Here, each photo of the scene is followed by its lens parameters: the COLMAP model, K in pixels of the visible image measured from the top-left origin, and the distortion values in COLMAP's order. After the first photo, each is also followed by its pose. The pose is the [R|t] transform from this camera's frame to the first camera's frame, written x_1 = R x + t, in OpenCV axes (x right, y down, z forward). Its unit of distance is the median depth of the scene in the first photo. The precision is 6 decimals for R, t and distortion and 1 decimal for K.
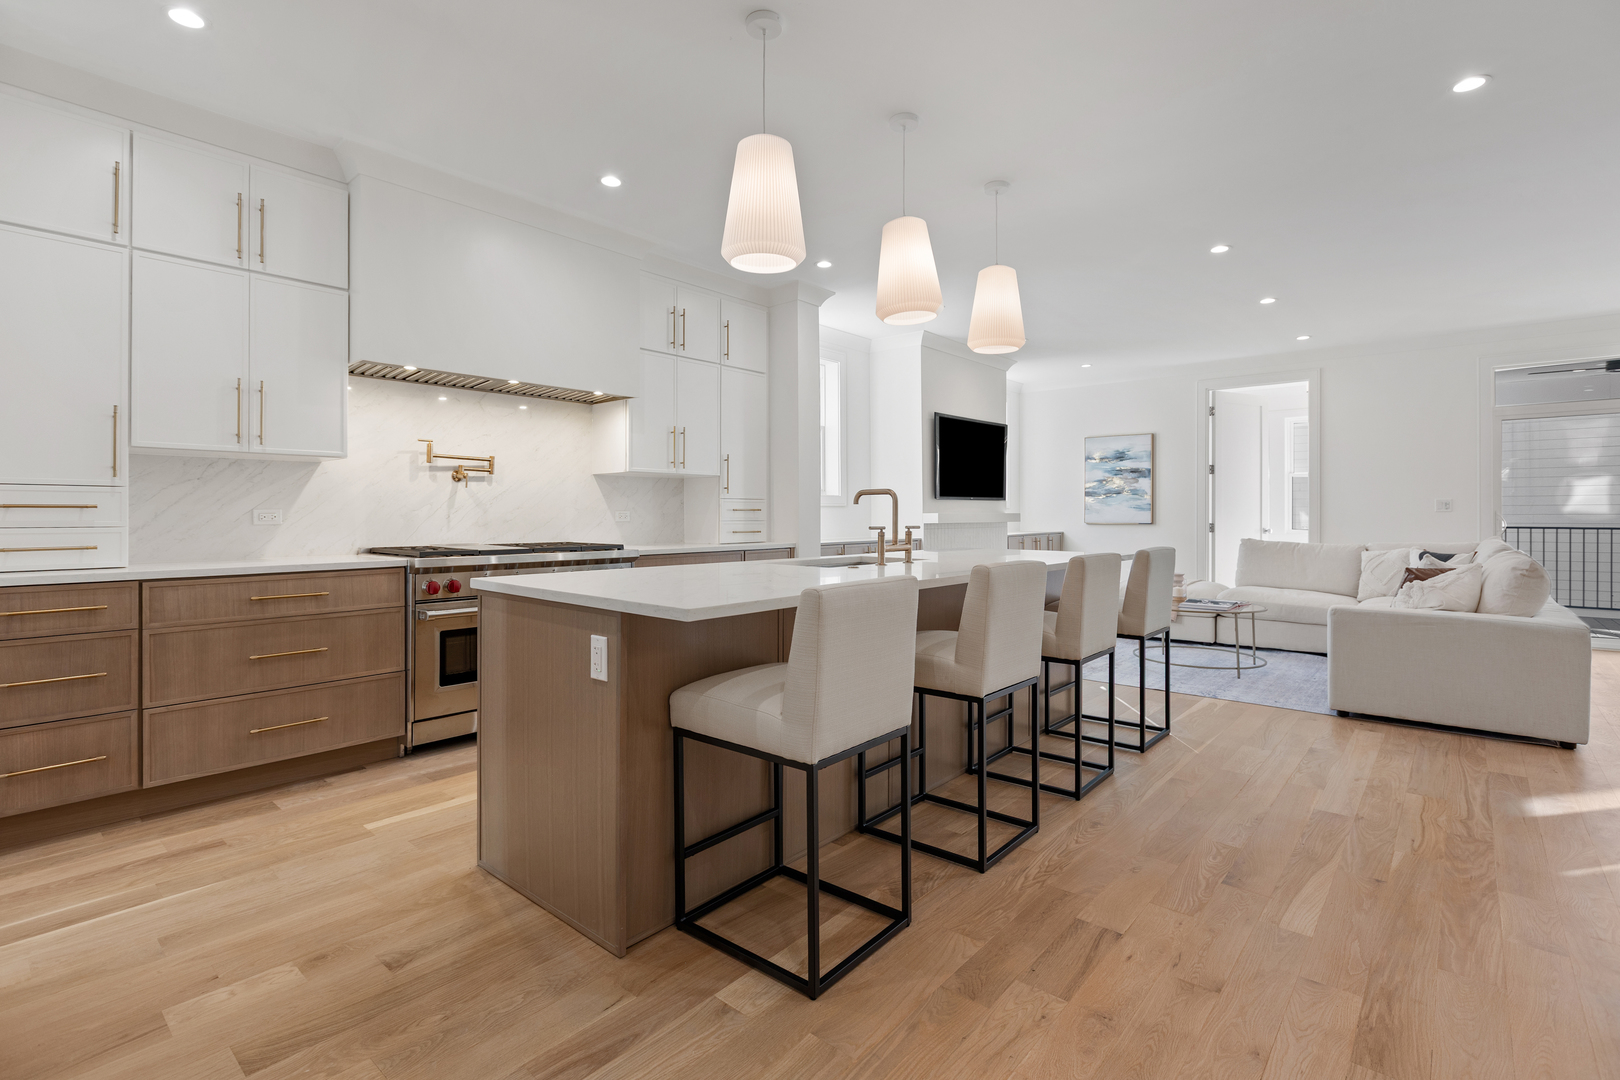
lens RADIAL K [[740.0, 0, 800.4], [0, 740.0, 516.3], [0, 0, 1]] dist [0.000280, -0.004575]
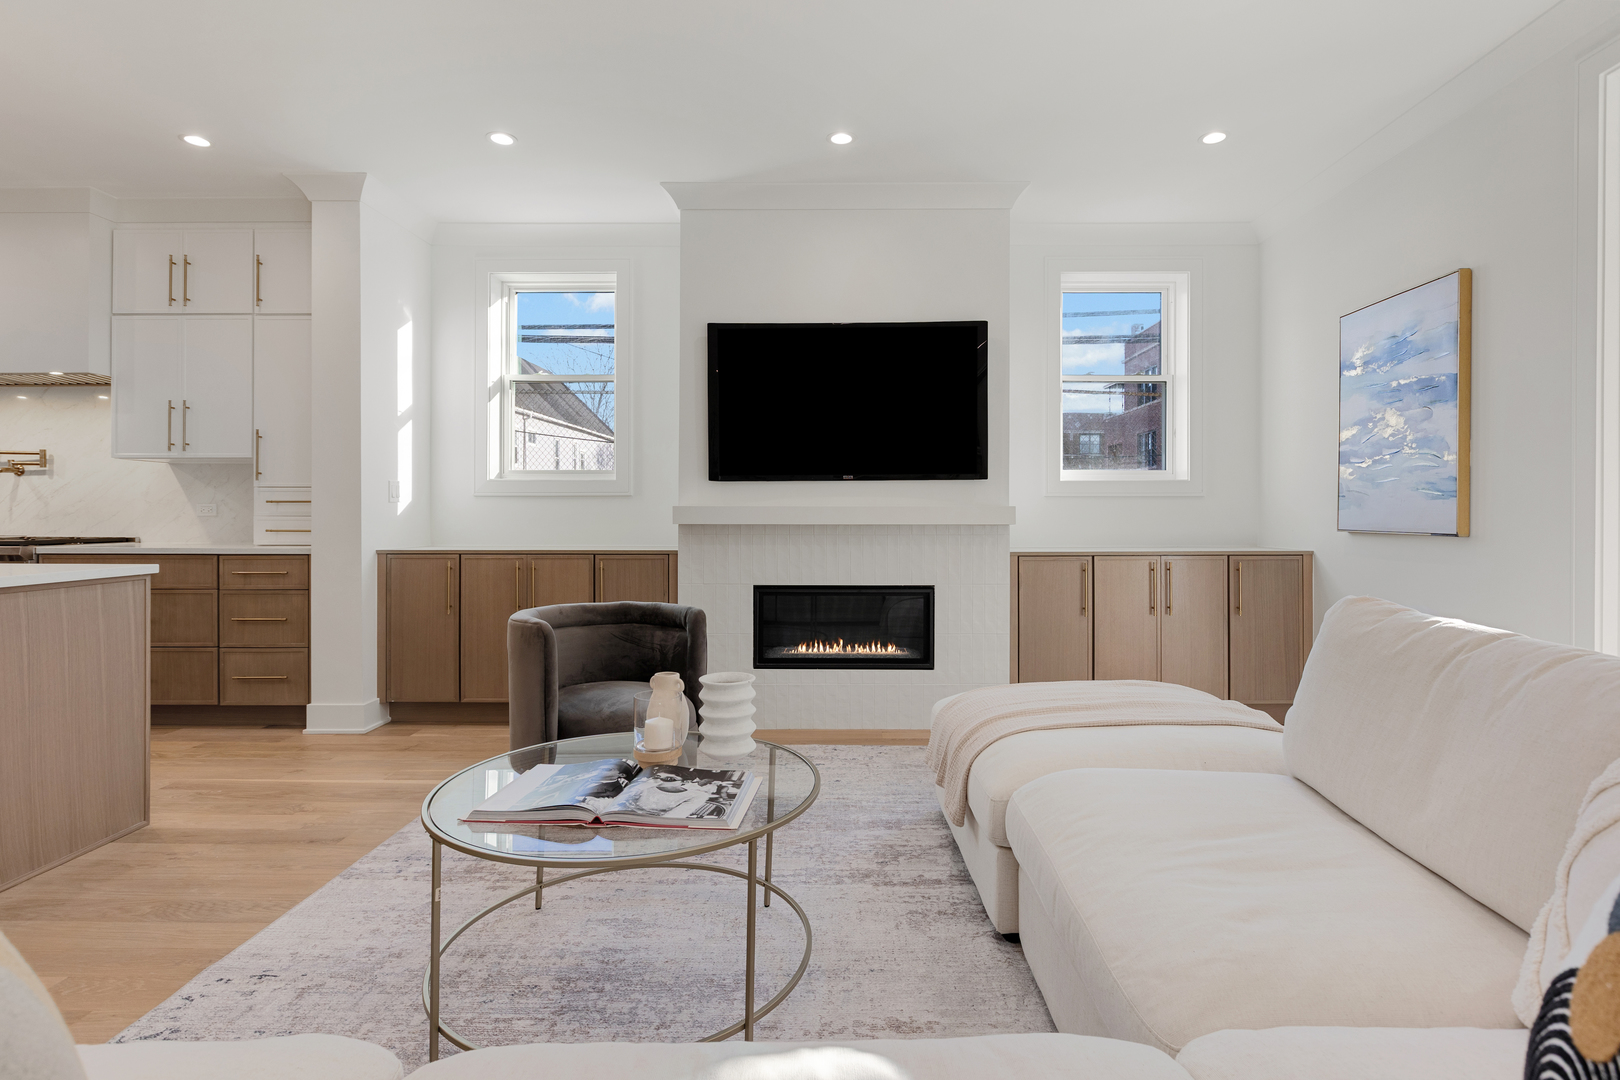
lens RADIAL K [[800.3, 0, 811.5], [0, 800.3, 512.7], [0, 0, 1]] dist [-0.005357, -0.000517]
pose [[0.665432, 0.000715, -0.746459, 0.637562], [-0.004420, 0.999986, -0.002983, 0.002102], [0.746446, 0.005284, 0.665425, 0.622039]]
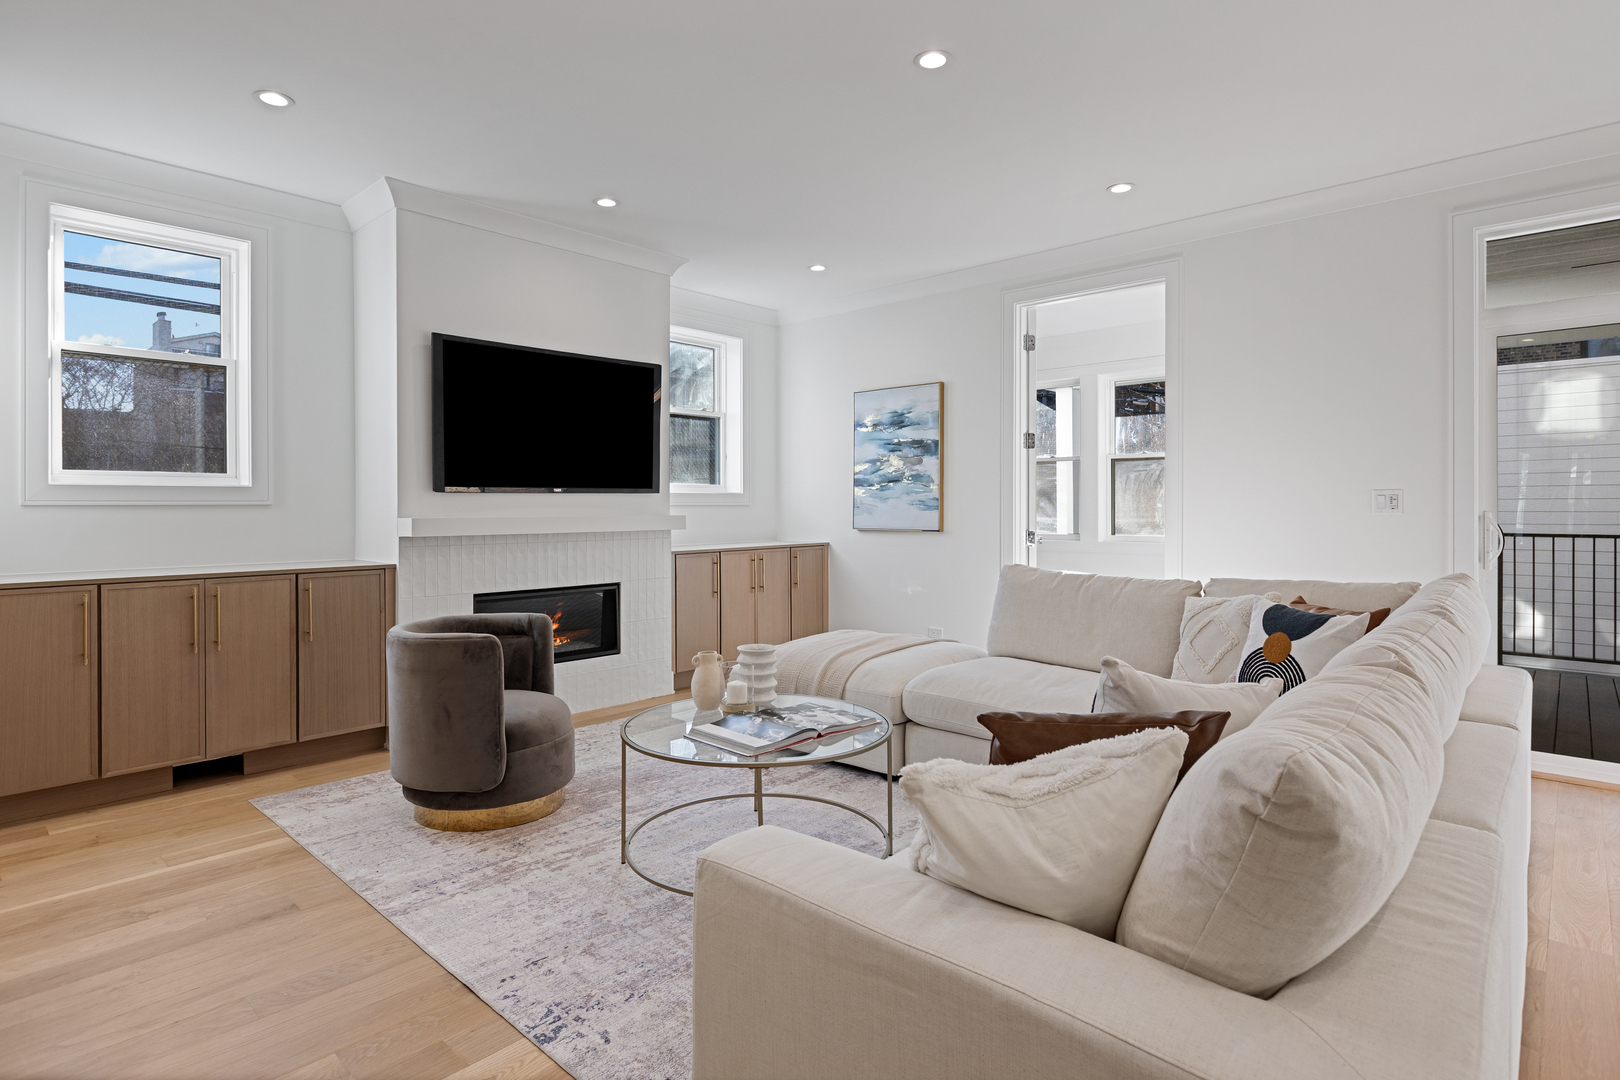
lens RADIAL K [[840.7, 0, 766.6], [0, 840.7, 507.5], [0, 0, 1]] dist [-0.001501, -0.000575]
pose [[0.999375, -0.003058, -0.035217, 0.414825], [0.002916, 0.999987, -0.004080, -0.008119], [0.035229, 0.003974, 0.999371, 0.359734]]
